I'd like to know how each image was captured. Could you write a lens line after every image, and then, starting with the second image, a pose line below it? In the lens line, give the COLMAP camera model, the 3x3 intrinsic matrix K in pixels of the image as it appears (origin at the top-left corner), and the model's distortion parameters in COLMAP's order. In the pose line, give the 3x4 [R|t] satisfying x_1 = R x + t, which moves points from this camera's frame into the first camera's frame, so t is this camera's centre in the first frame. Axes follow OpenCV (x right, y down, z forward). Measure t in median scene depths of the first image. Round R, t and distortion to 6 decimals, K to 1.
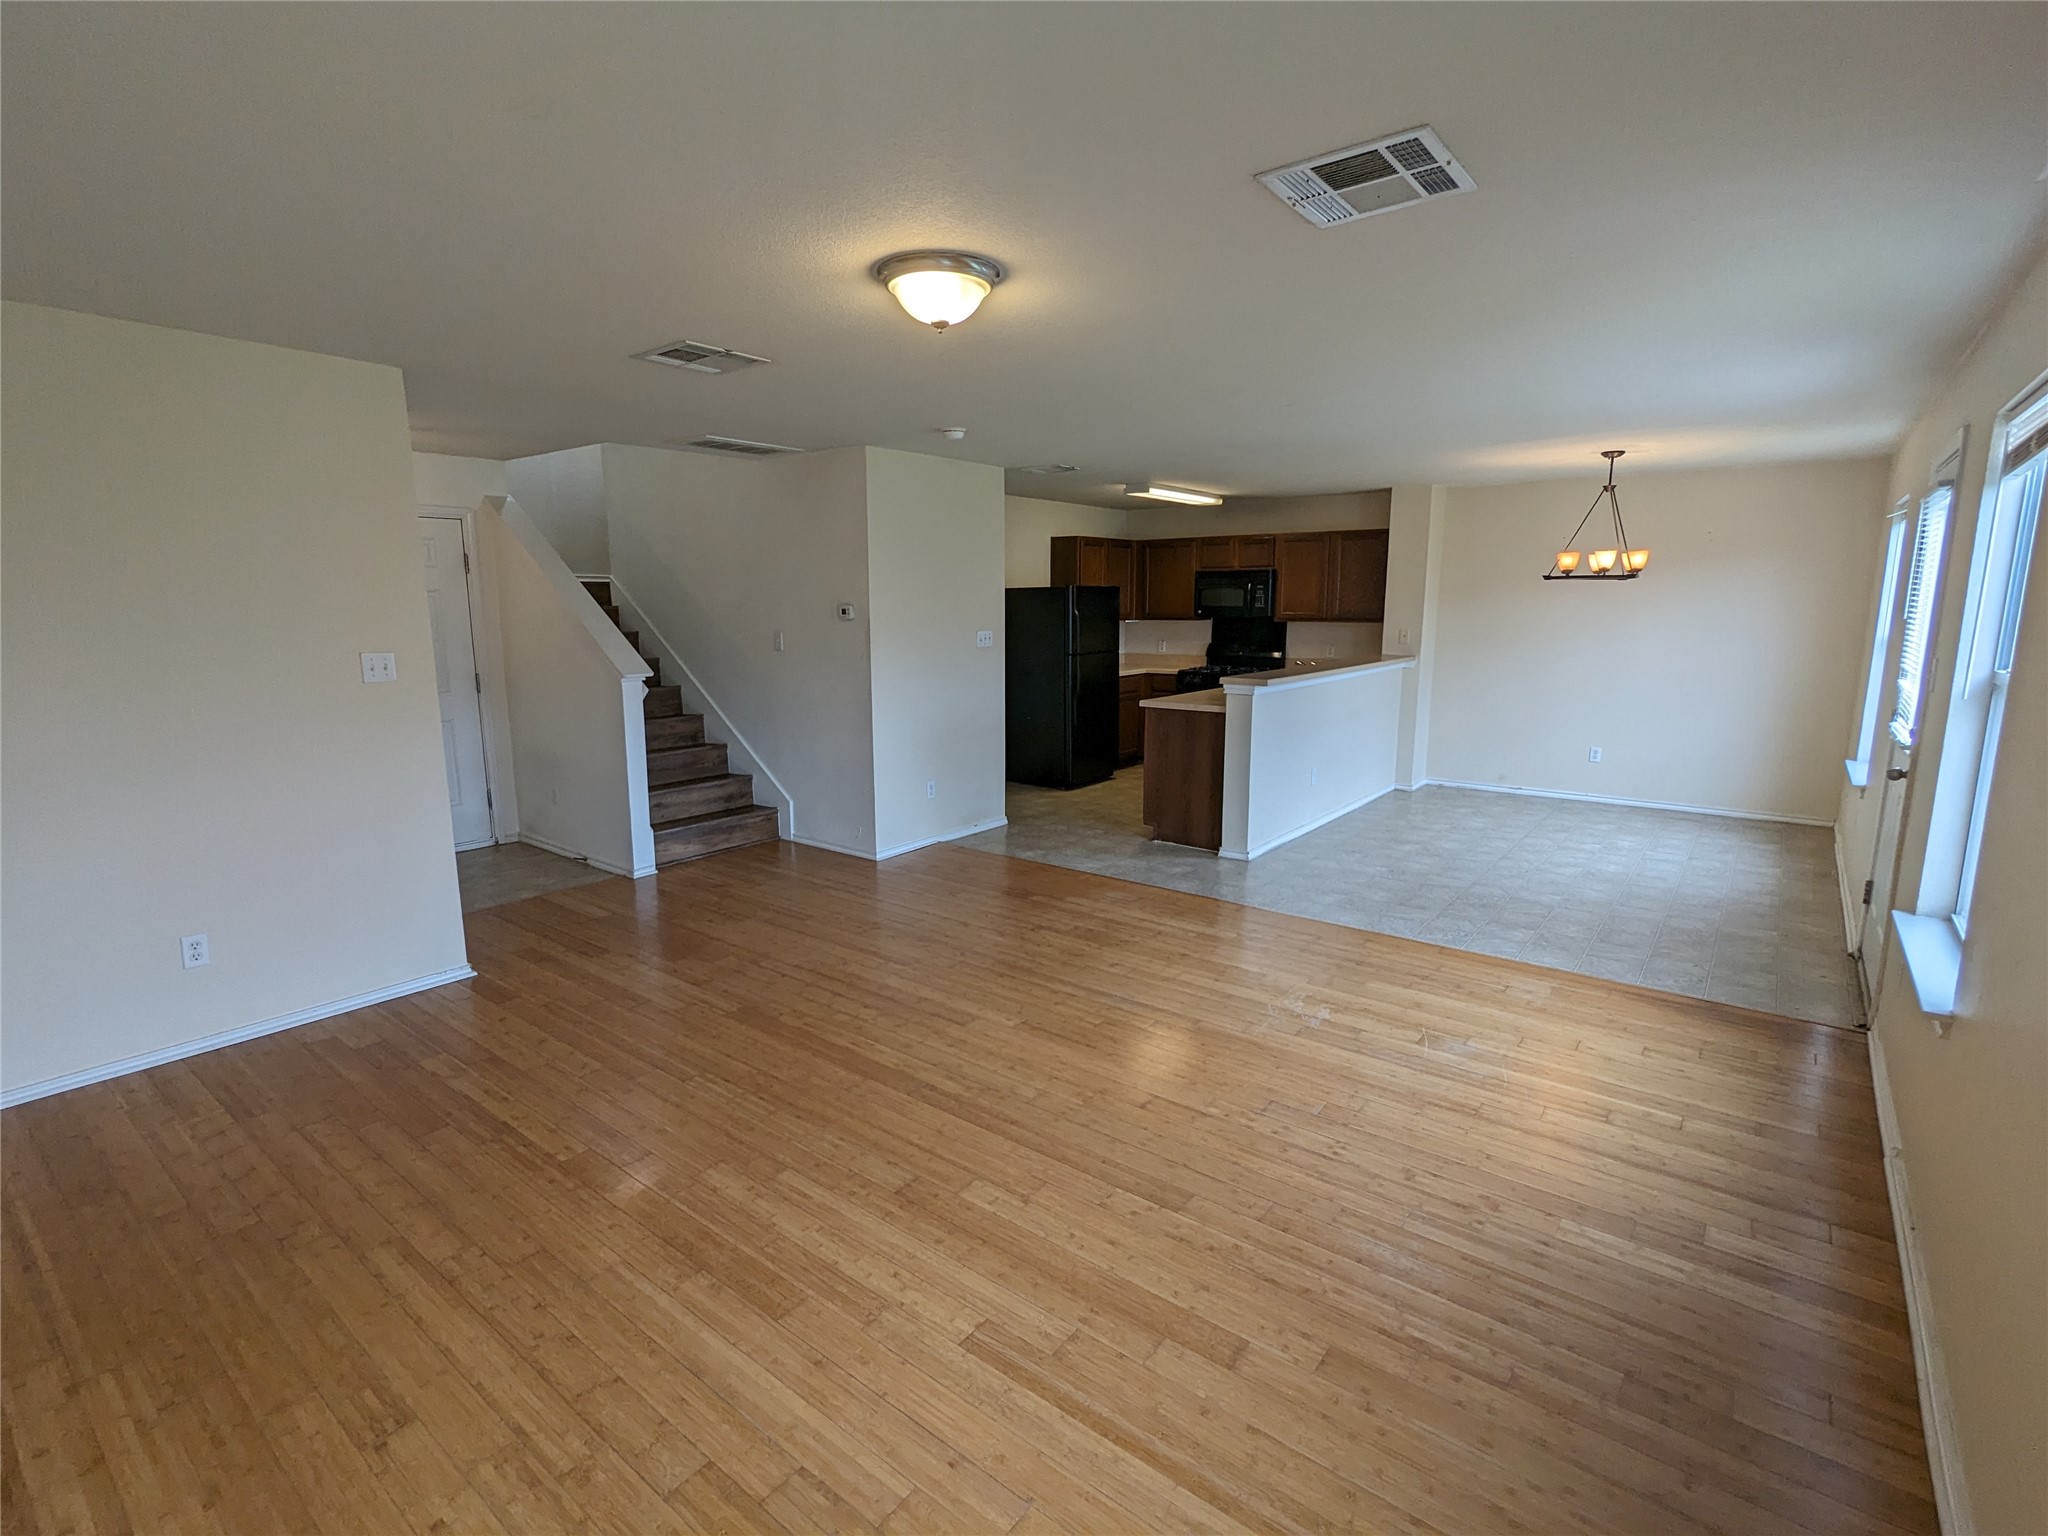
lens RADIAL K [[968.1, 0, 1024.0], [0, 968.1, 770.1], [0, 0, 1]] dist [-0.002130, -0.001074]
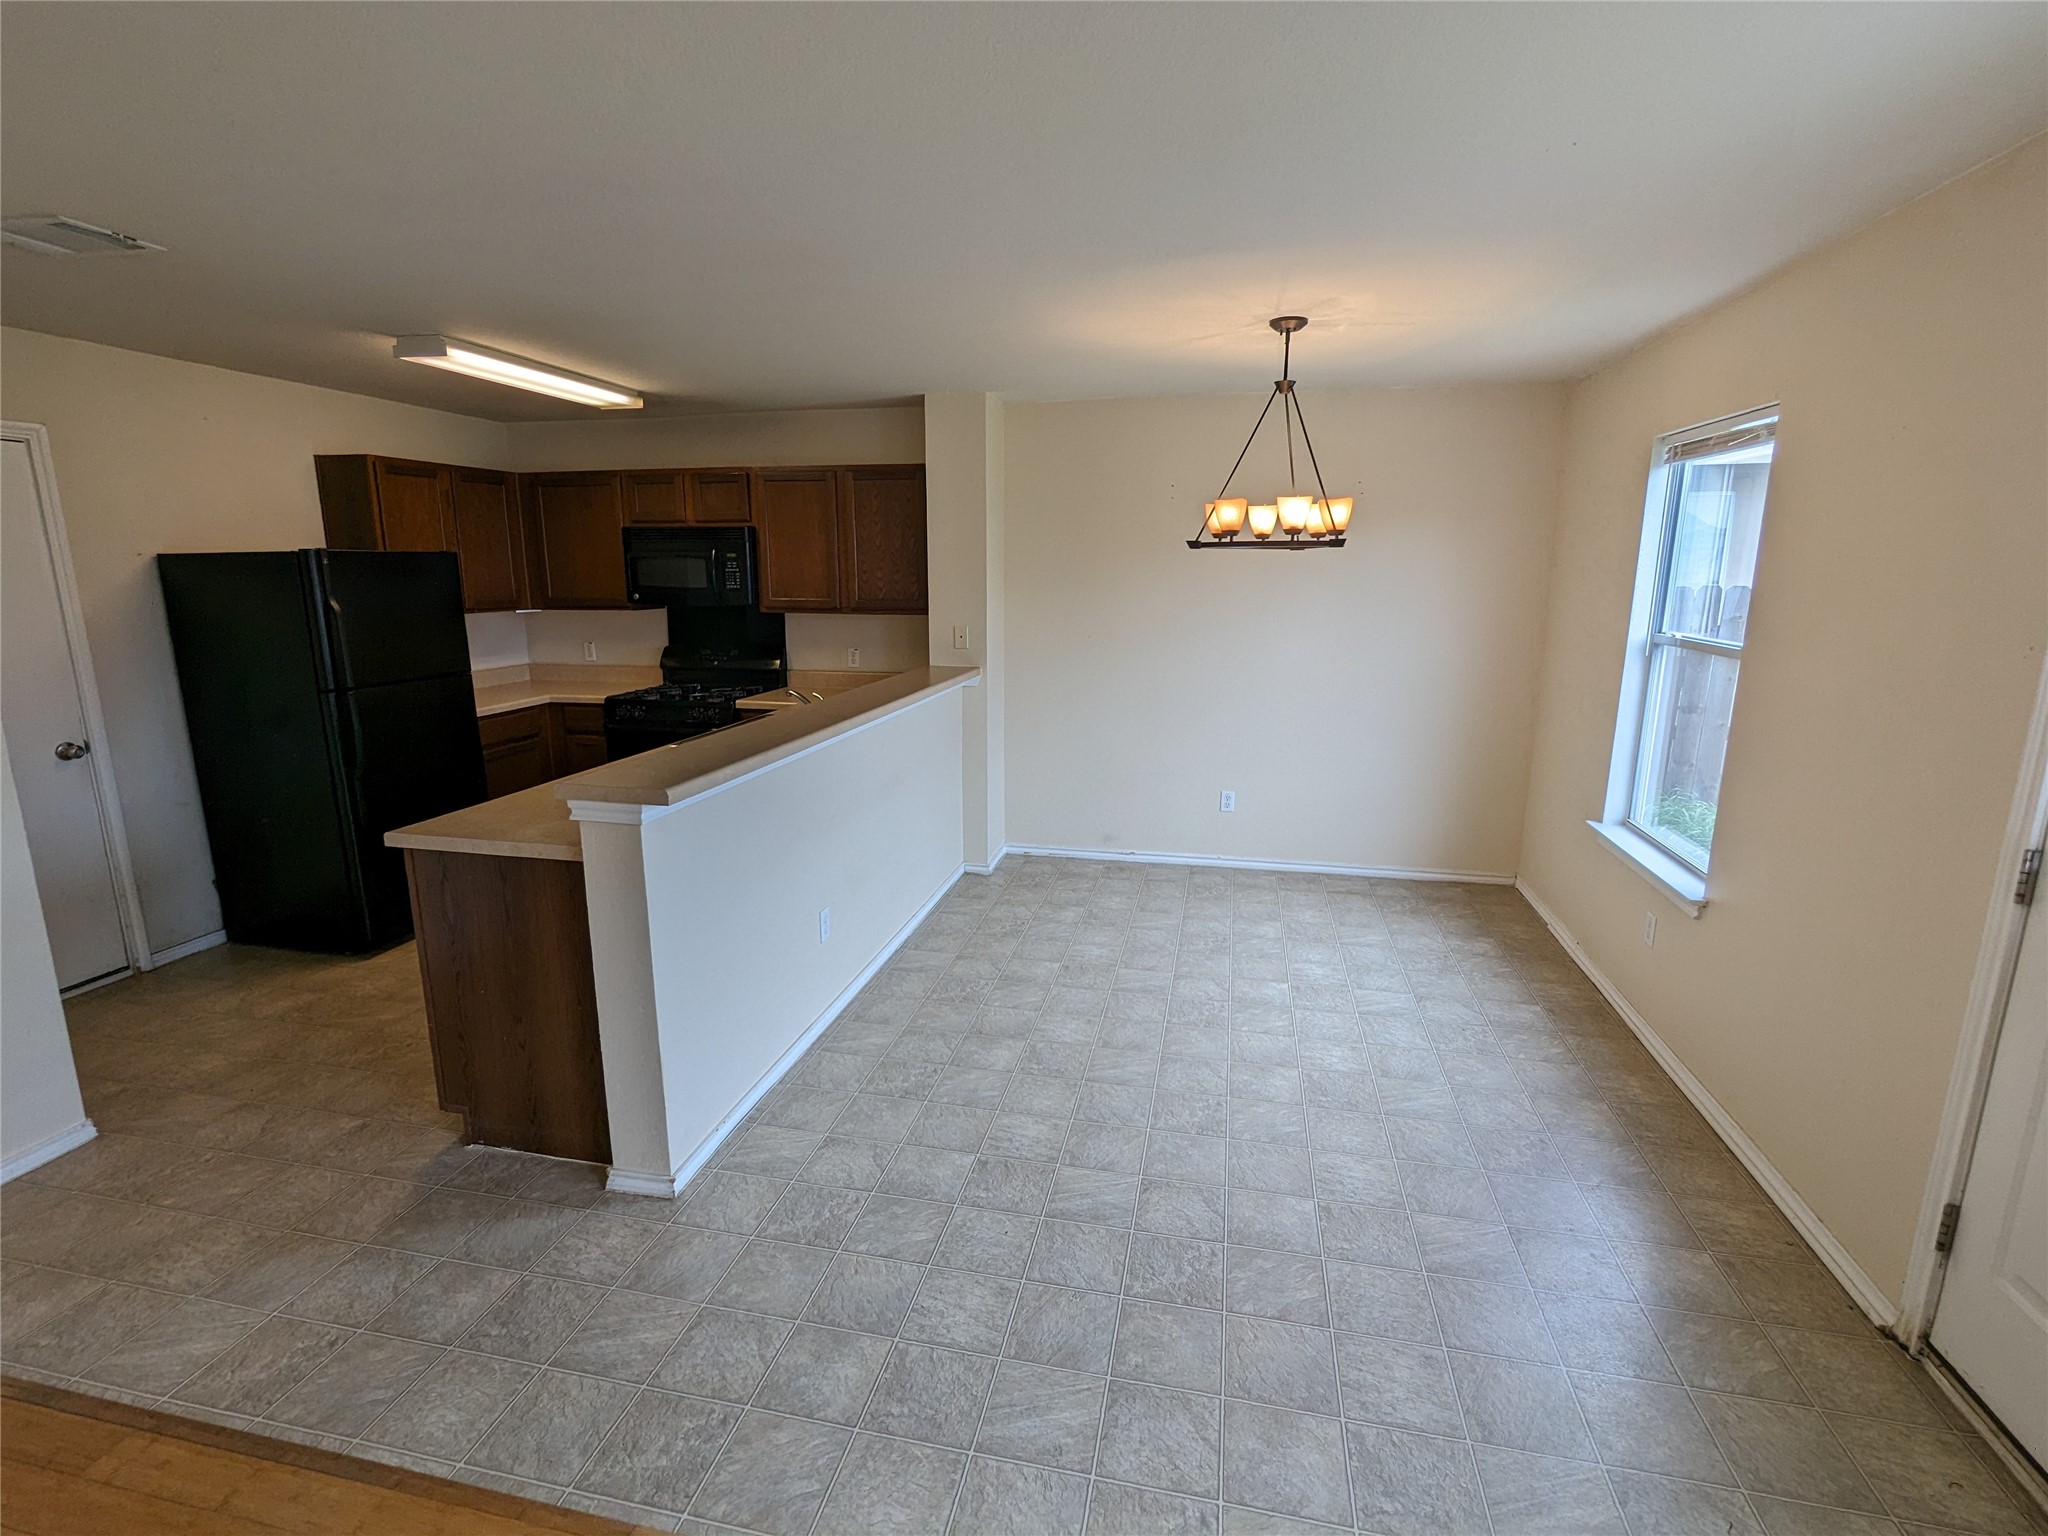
lens RADIAL K [[968.1, 0, 1019.9], [0, 968.1, 770.0], [0, 0, 1]] dist [-0.002130, -0.001074]
pose [[0.902942, -0.085507, 0.421171, 0.161826], [0.071336, 0.996232, 0.049321, -0.083644], [-0.423801, -0.014489, 0.905639, 0.430006]]
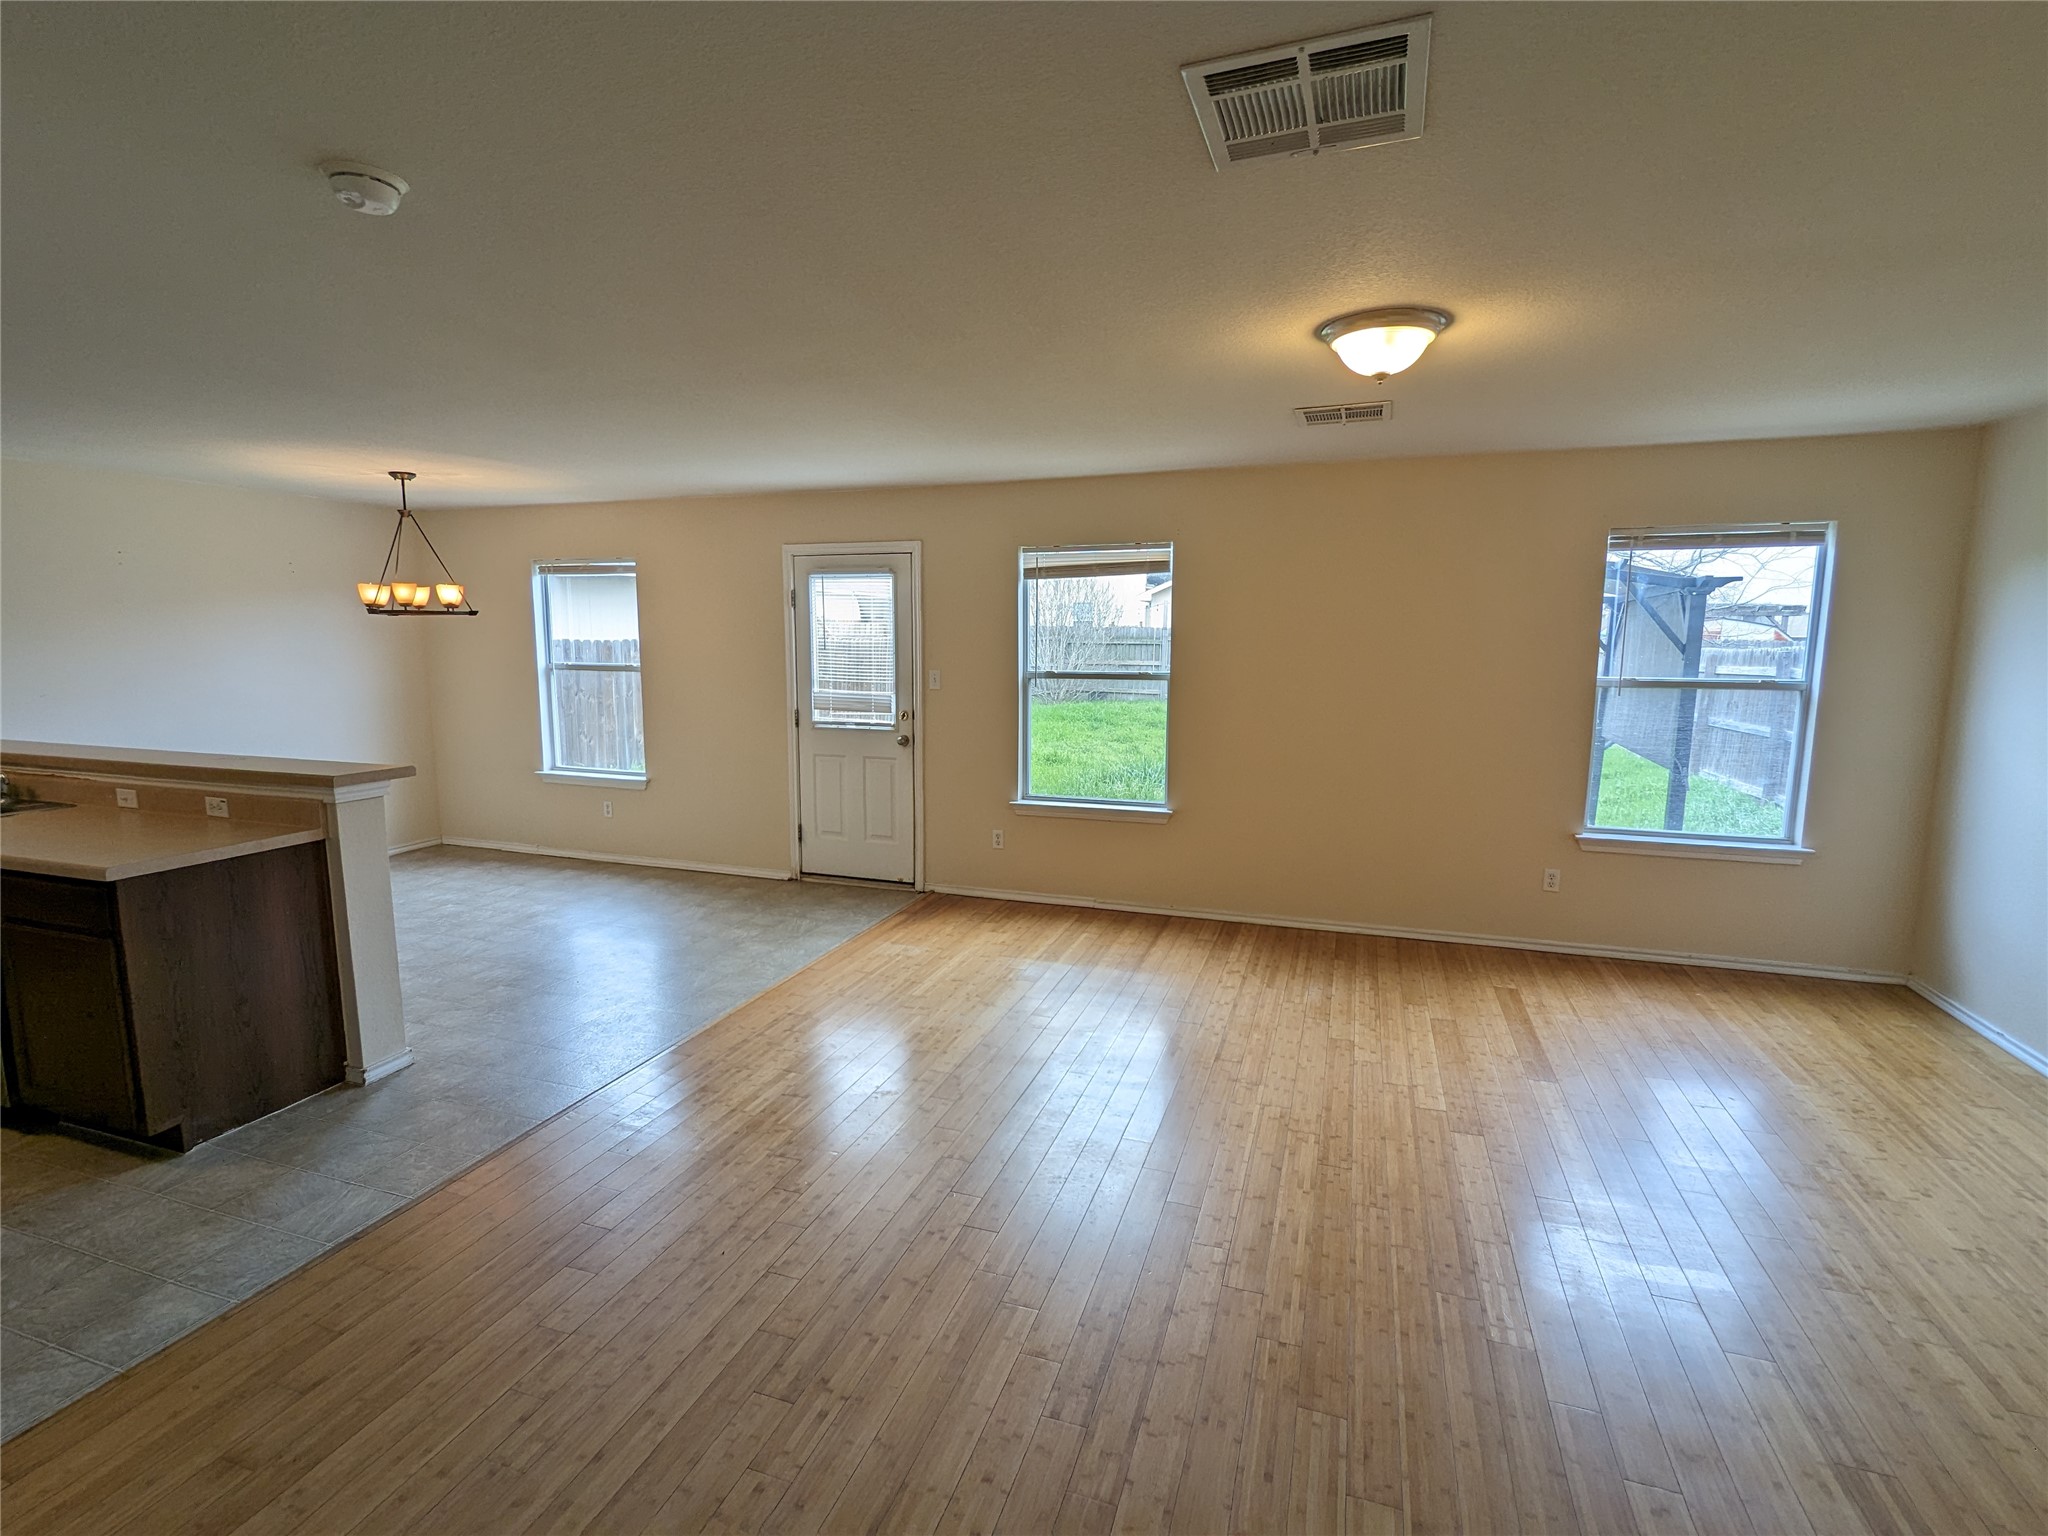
lens RADIAL K [[968.1, 0, 1017.0], [0, 968.1, 761.5], [0, 0, 1]] dist [-0.002130, -0.001074]
pose [[-0.321243, -0.121977, 0.939108, -0.347715], [0.164282, 0.969456, 0.182115, -0.109872], [-0.932639, 0.212781, -0.291392, 0.614381]]
